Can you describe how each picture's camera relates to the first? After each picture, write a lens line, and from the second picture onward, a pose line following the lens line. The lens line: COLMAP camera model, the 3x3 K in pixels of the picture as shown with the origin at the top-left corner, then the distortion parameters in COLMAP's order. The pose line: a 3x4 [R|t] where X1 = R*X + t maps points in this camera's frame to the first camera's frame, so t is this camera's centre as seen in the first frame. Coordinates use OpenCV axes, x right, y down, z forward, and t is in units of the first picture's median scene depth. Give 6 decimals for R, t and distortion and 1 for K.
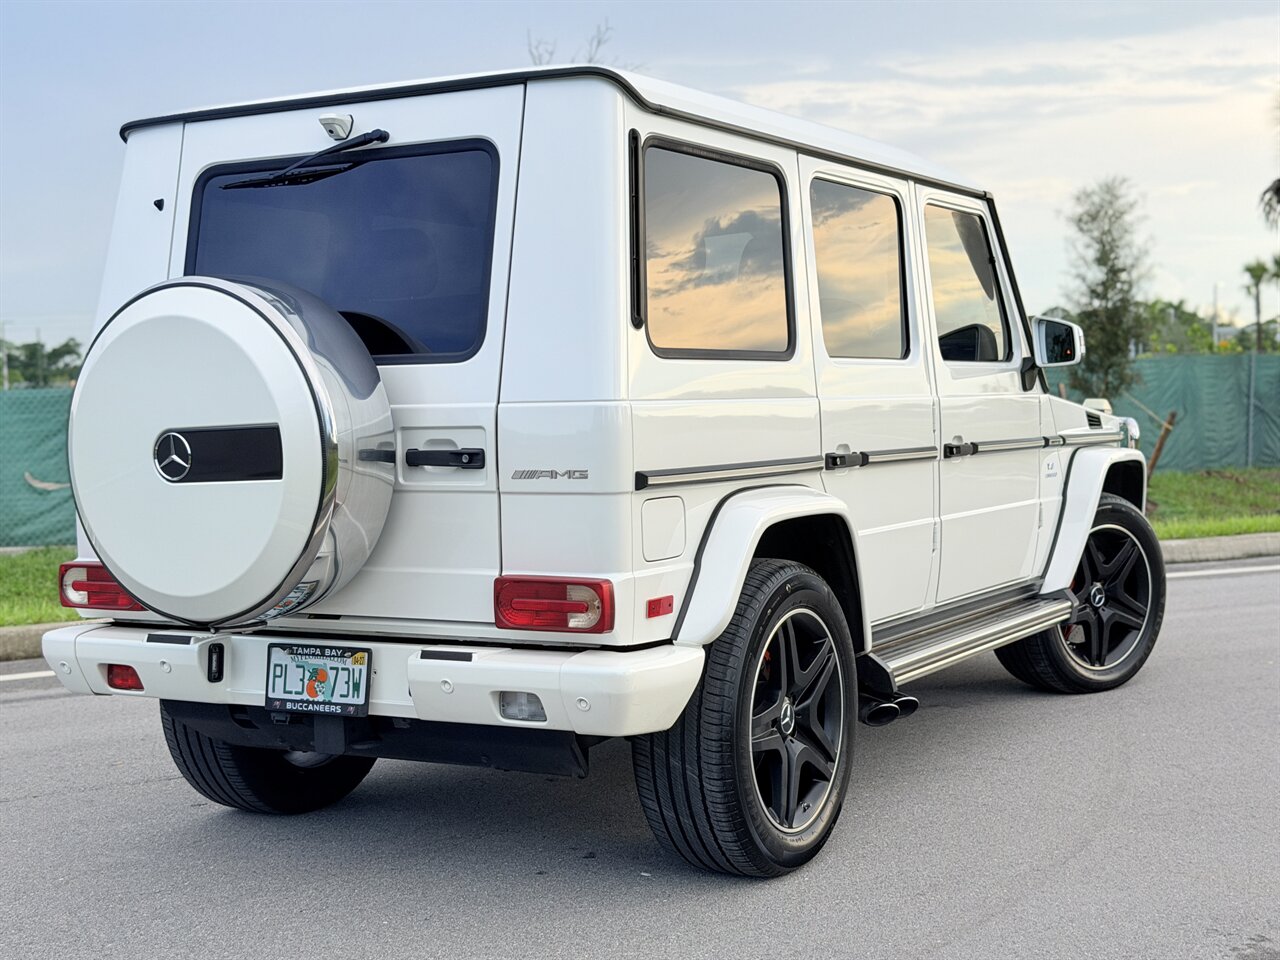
lens RADIAL K [[1802.2, 0, 640.0], [0, 1802.2, 480.0], [0, 0, 1]] dist [0.094455, 0.094328]
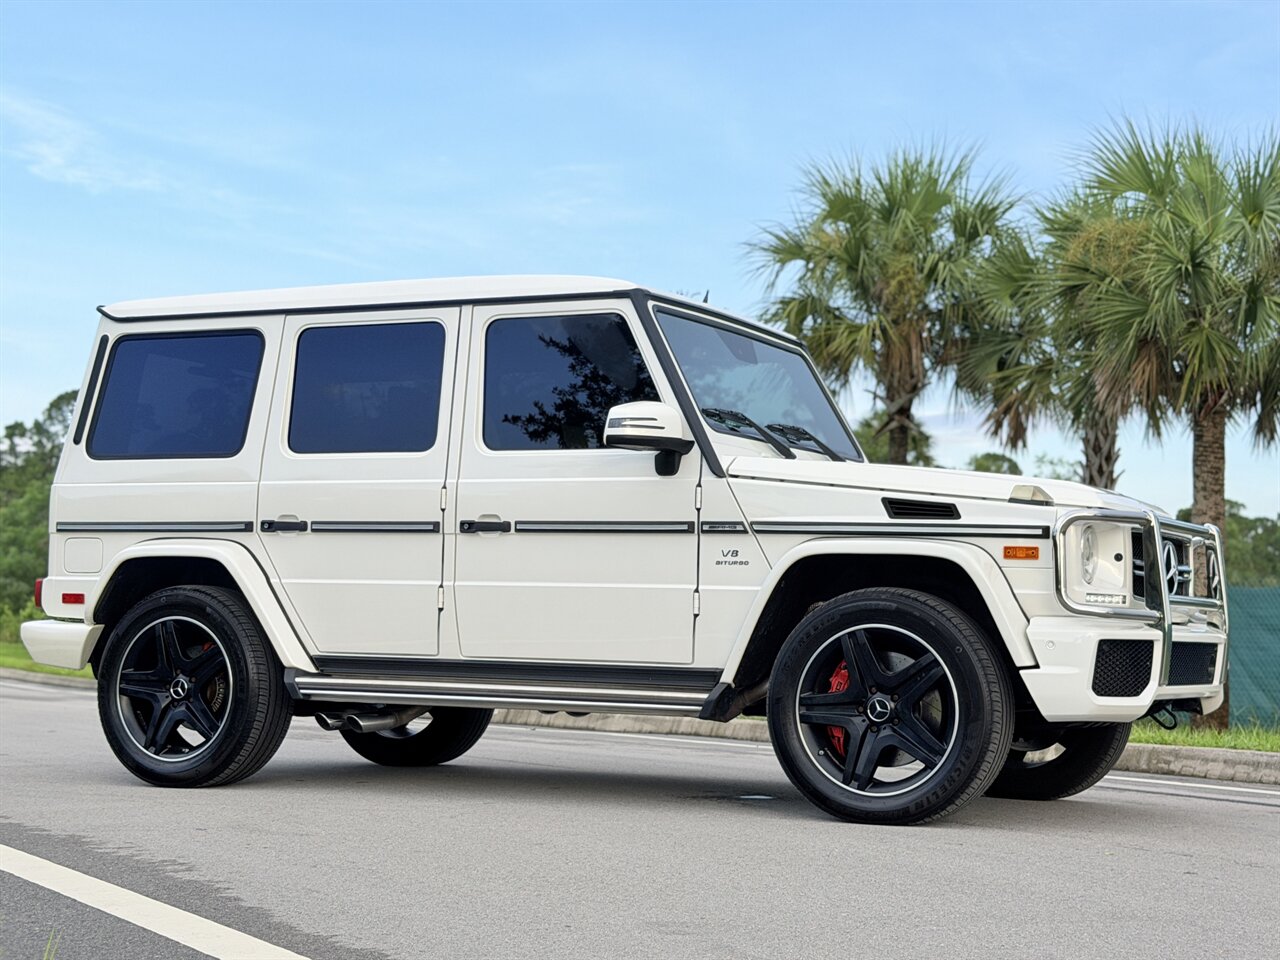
lens RADIAL K [[2126.5, 0, 640.0], [0, 2126.5, 480.0], [0, 0, 1]] dist [0.145609, -0.159956]
pose [[0.036450, -0.046311, -0.998262, 2.023878], [-0.068499, 0.996460, -0.048729, 0.017135], [0.996985, 0.070156, 0.033148, 1.384759]]
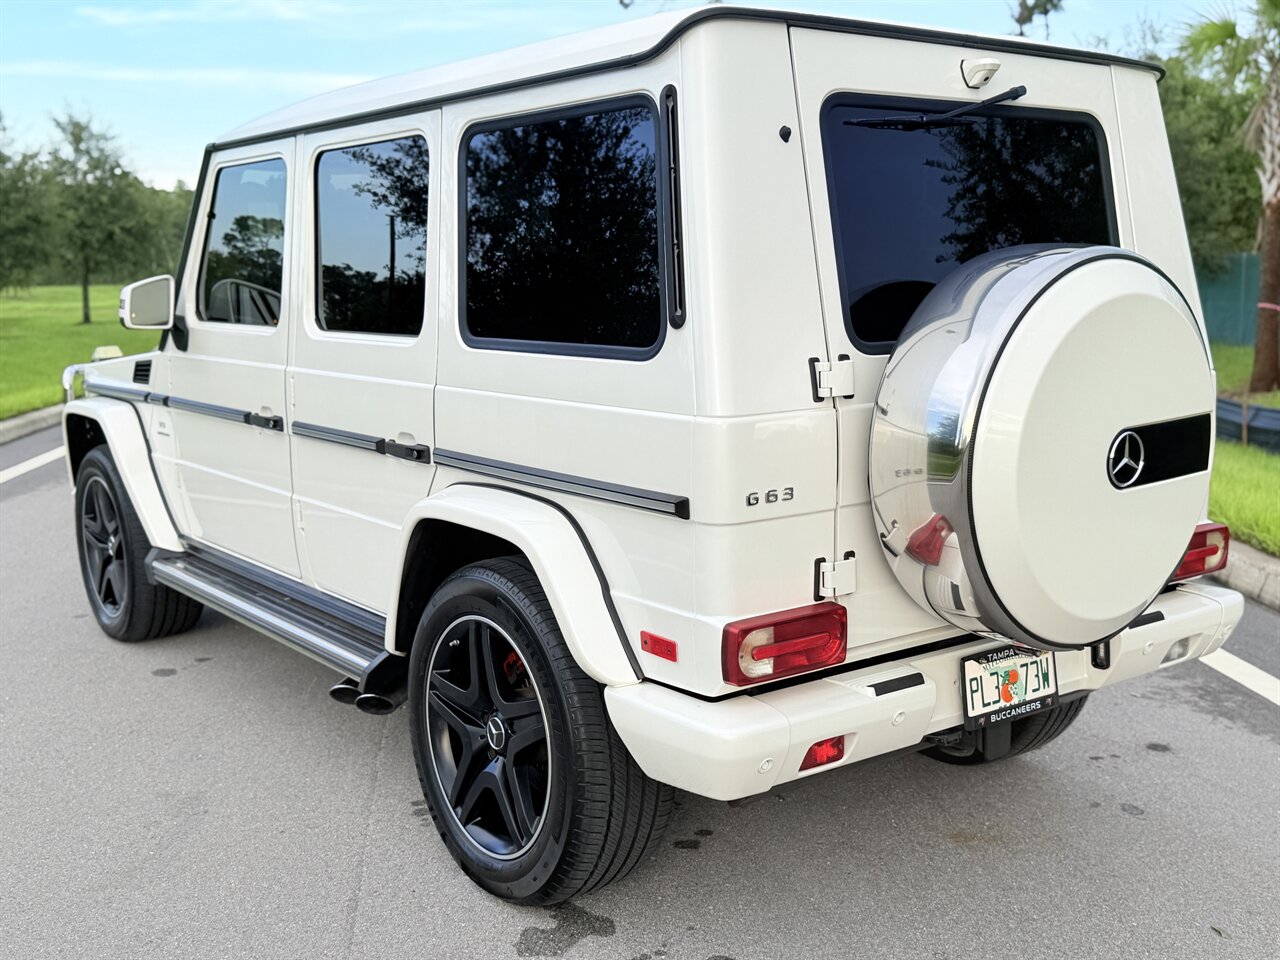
lens RADIAL K [[1372.7, 0, 640.0], [0, 1372.7, 480.0], [0, 0, 1]] dist [0.184238, -0.384783]
pose [[0.390353, -0.121178, 0.912656, -0.888336], [0.040931, 0.992604, 0.114286, -0.082384], [-0.919755, -0.007257, 0.392426, 0.887298]]
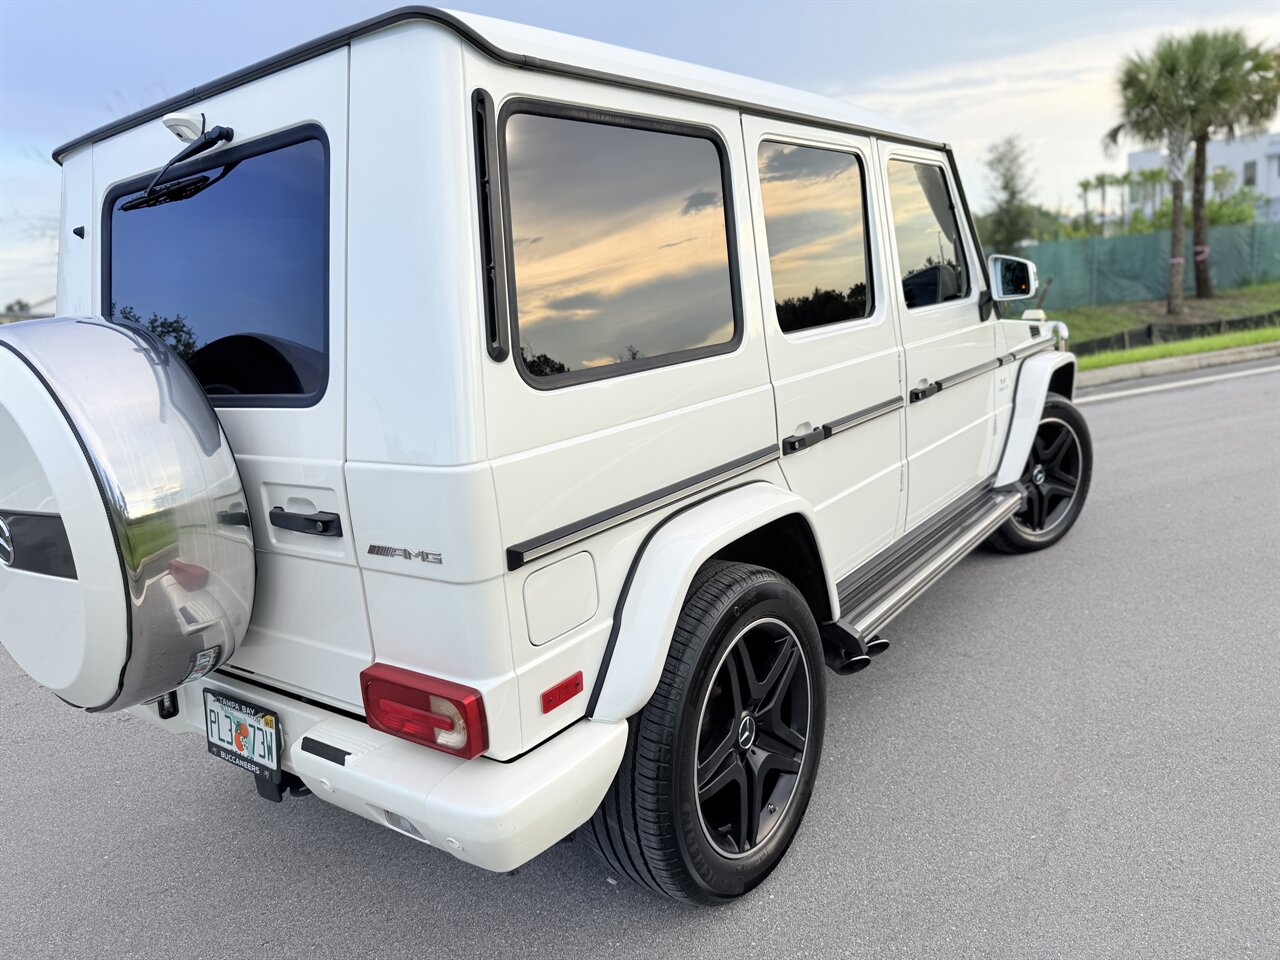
lens RADIAL K [[914.7, 0, 635.6], [0, 914.7, 481.5], [0, 0, 1]] dist [-0.000320, -0.001880]
pose [[0.990522, -0.044159, -0.130065, 0.096393], [0.065298, 0.984455, 0.163046, -0.085510], [0.120843, -0.169993, 0.978008, 0.569845]]
